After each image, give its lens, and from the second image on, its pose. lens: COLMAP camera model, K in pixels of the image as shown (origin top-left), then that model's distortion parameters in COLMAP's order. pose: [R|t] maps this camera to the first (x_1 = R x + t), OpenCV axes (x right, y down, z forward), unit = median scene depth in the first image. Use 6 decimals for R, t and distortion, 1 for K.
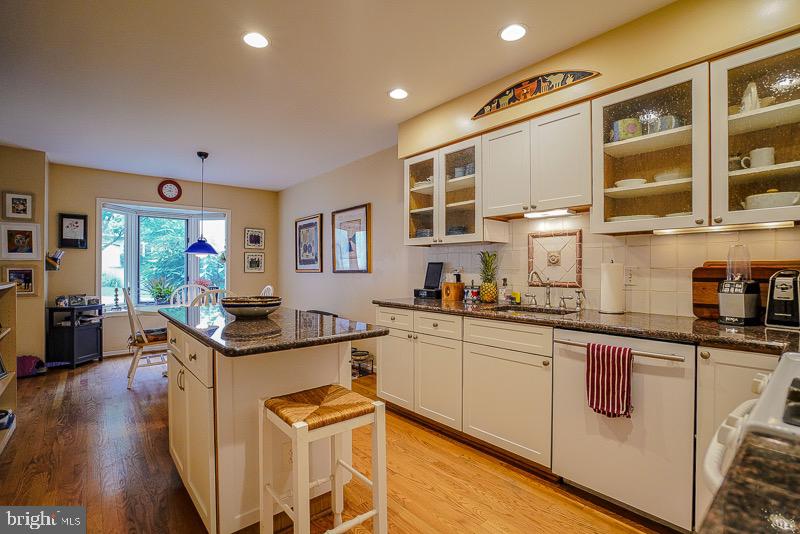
lens RADIAL K [[387.4, 0, 408.8], [0, 387.4, 269.9], [0, 0, 1]] dist [-0.039508, 0.000574]
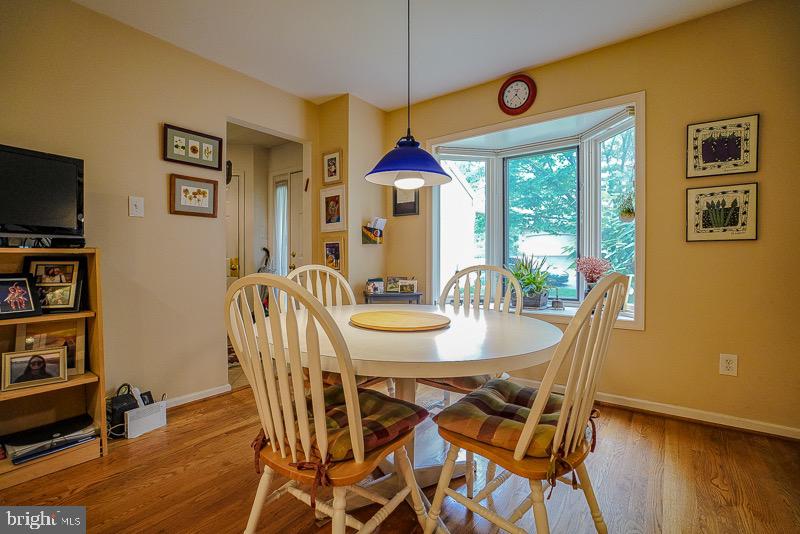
lens RADIAL K [[371.6, 0, 397.5], [0, 371.6, 262.9], [0, 0, 1]] dist [-0.057729, 0.023684]
pose [[0.205995, 0.002306, -0.978550, -0.152834], [-0.001269, 0.999997, 0.002089, 0.031615], [0.978552, 0.000812, 0.205997, 0.734438]]
